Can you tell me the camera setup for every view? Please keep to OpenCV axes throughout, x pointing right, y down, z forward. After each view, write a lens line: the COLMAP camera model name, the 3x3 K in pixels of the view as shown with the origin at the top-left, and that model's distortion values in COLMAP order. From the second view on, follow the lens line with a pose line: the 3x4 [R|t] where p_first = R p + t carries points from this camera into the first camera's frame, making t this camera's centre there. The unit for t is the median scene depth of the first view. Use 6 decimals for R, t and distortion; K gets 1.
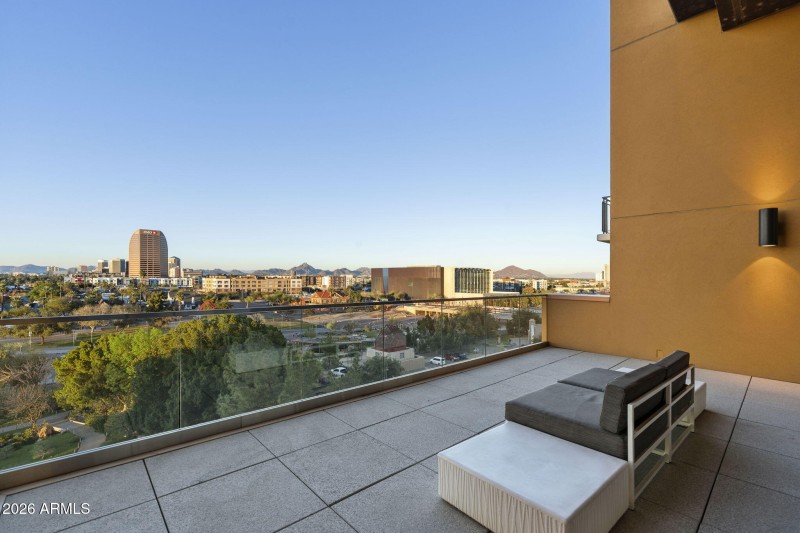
lens RADIAL K [[351.0, 0, 397.0], [0, 351.0, 274.7], [0, 0, 1]] dist [0.000663, -0.001365]
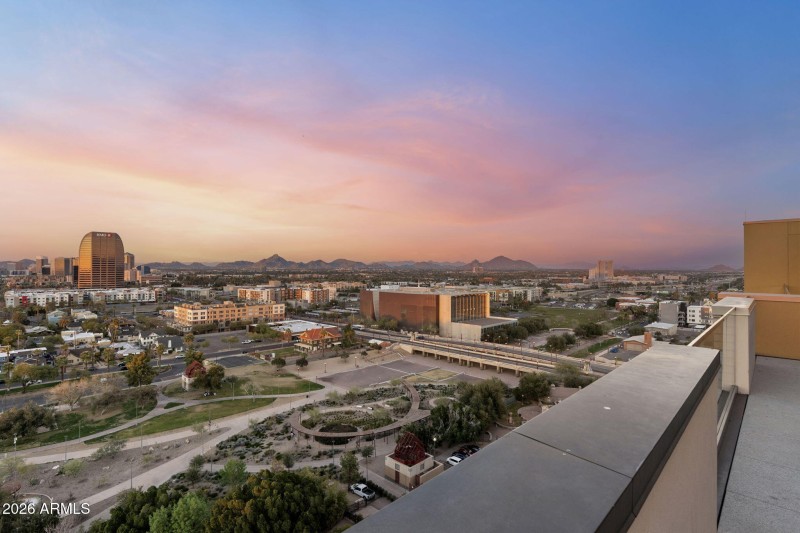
lens RADIAL K [[382.6, 0, 401.6], [0, 382.6, 260.1], [0, 0, 1]] dist [-0.006743, 0.002896]
pose [[0.998013, -0.004542, 0.062843, -0.113999], [0.005483, 0.999875, -0.014810, -0.353254], [-0.062768, 0.015125, 0.997914, -0.087403]]
